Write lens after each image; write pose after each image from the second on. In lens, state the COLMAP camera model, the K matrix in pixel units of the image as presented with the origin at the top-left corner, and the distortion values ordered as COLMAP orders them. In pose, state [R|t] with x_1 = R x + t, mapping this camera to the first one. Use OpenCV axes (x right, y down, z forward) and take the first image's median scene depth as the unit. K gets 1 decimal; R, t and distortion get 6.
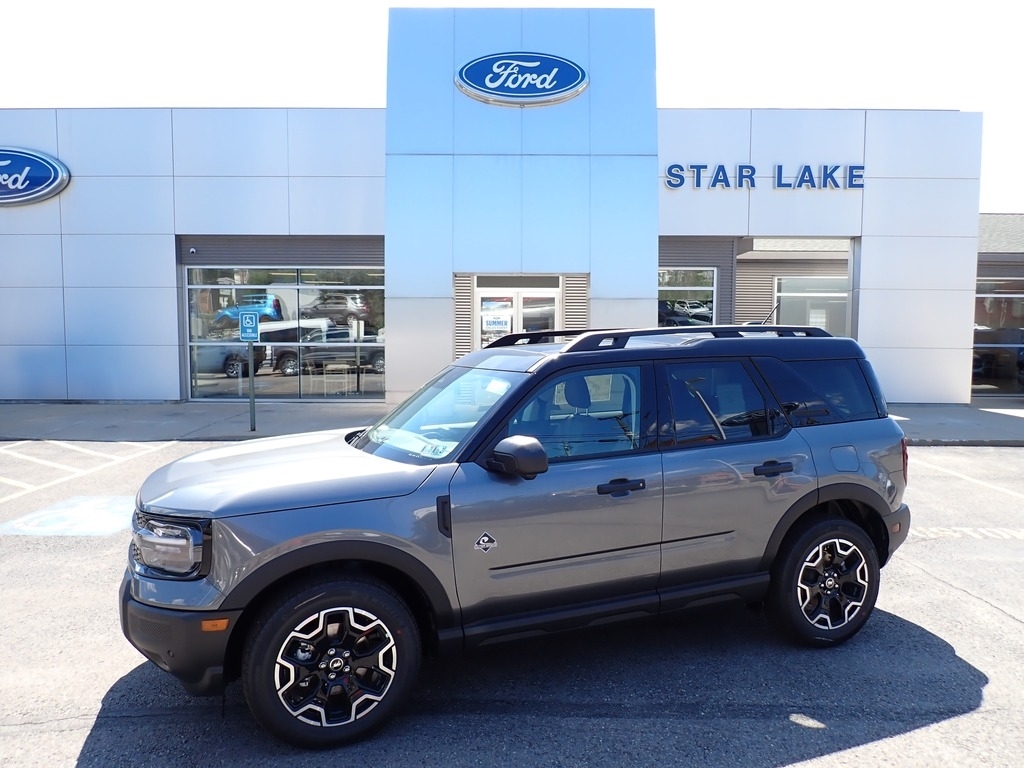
lens RADIAL K [[756.9, 0, 518.4], [0, 756.9, 387.8], [0, 0, 1]] dist [0.000578, -0.012889]
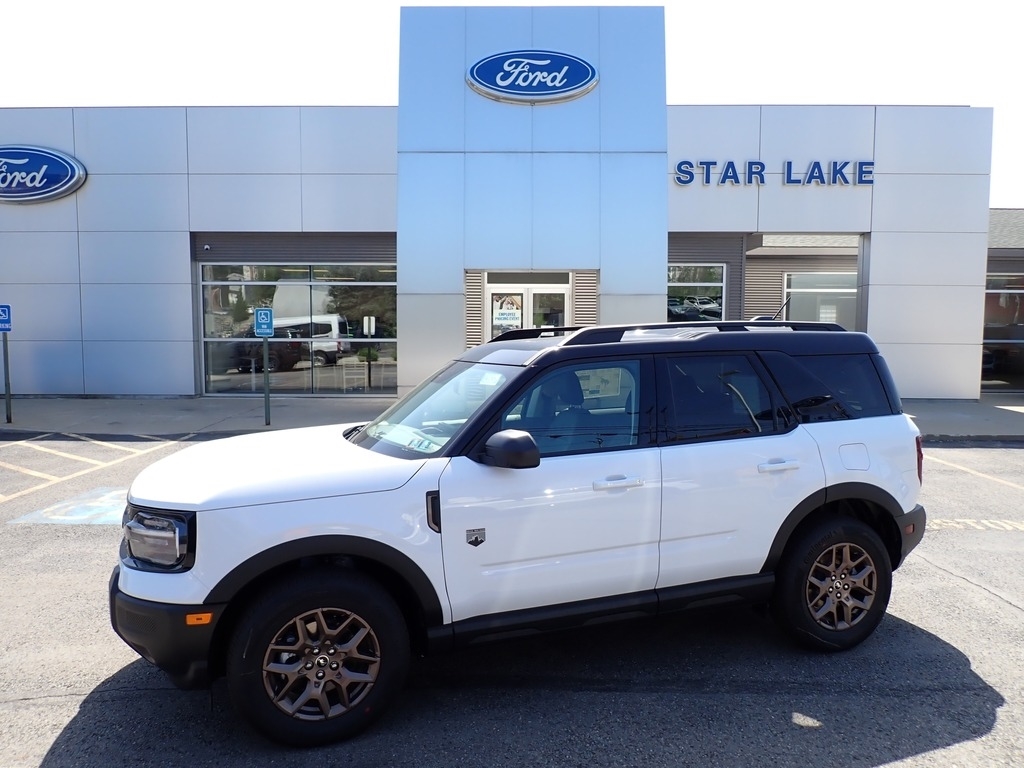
lens RADIAL K [[756.9, 0, 512.4], [0, 756.9, 381.2], [0, 0, 1]] dist [0.000578, -0.012889]
pose [[0.999790, 0.001166, -0.020472, -0.001323], [-0.001227, 0.999995, -0.002960, 0.000820], [0.020469, 0.002985, 0.999786, -0.010930]]
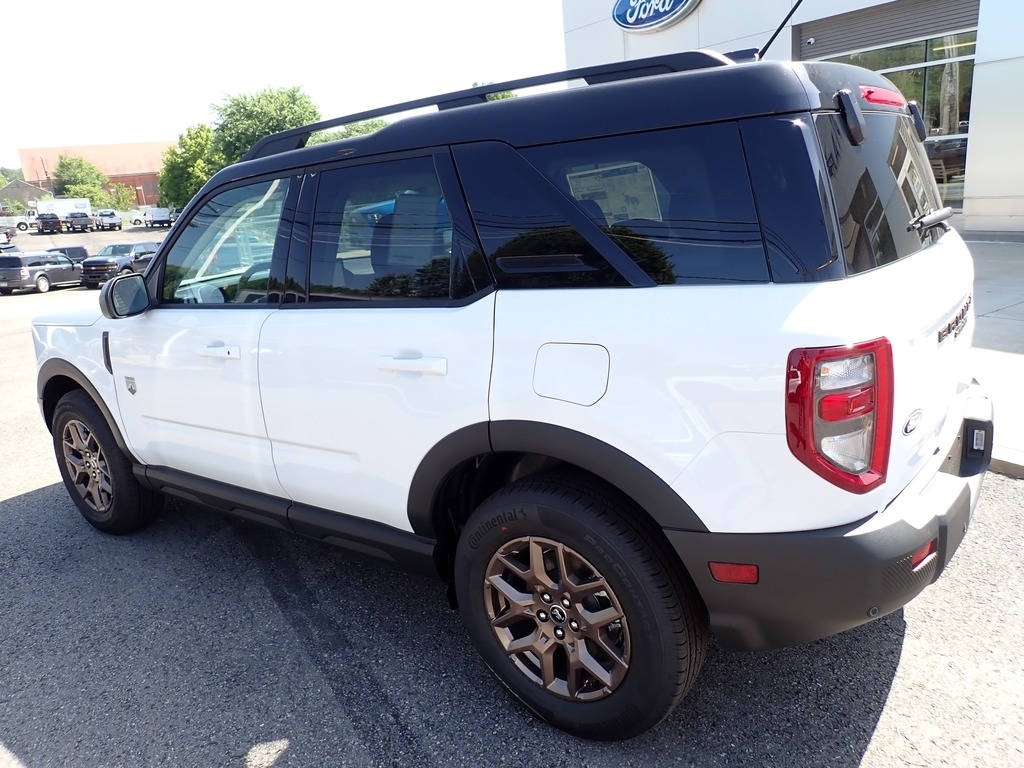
lens RADIAL K [[756.9, 0, 510.9], [0, 756.9, 386.3], [0, 0, 1]] dist [0.000578, -0.012889]
pose [[0.529038, 0.180887, -0.829095, 0.862288], [0.028615, 0.972659, 0.230468, 0.000766], [0.848116, -0.145651, 0.509397, 0.809468]]
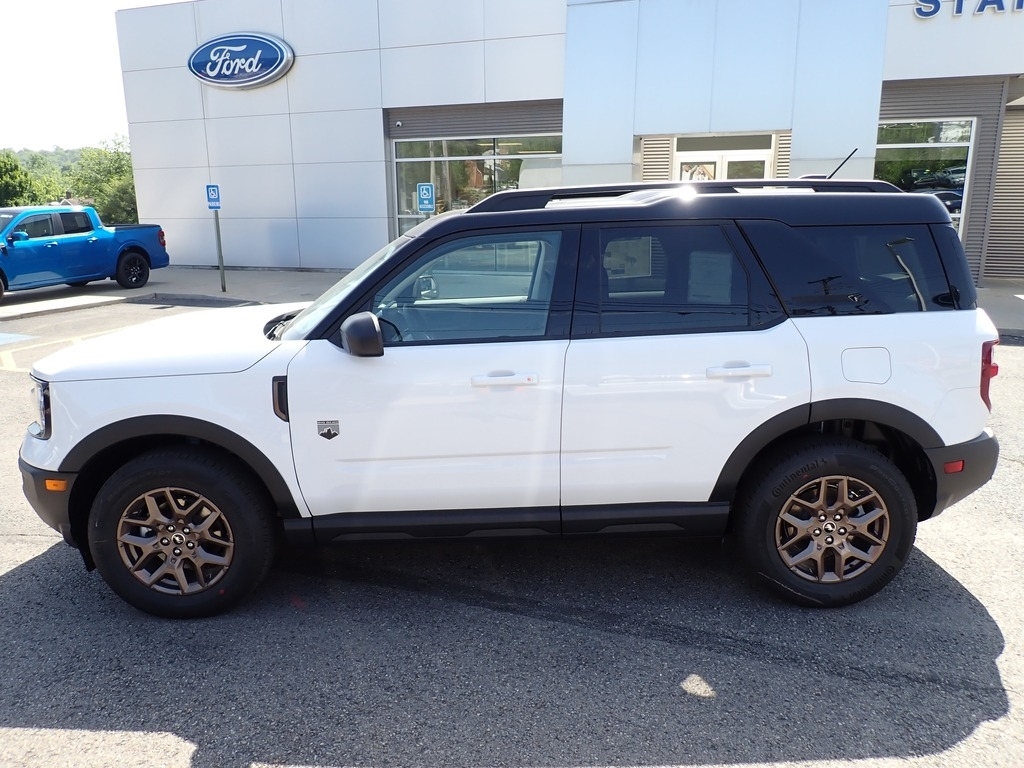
lens RADIAL K [[756.9, 0, 514.4], [0, 756.9, 381.5], [0, 0, 1]] dist [0.000578, -0.012889]
pose [[0.938857, 0.068735, -0.337377, 0.392559], [-0.015598, 0.987356, 0.157752, 0.001284], [0.343954, -0.142844, 0.928058, 0.207114]]
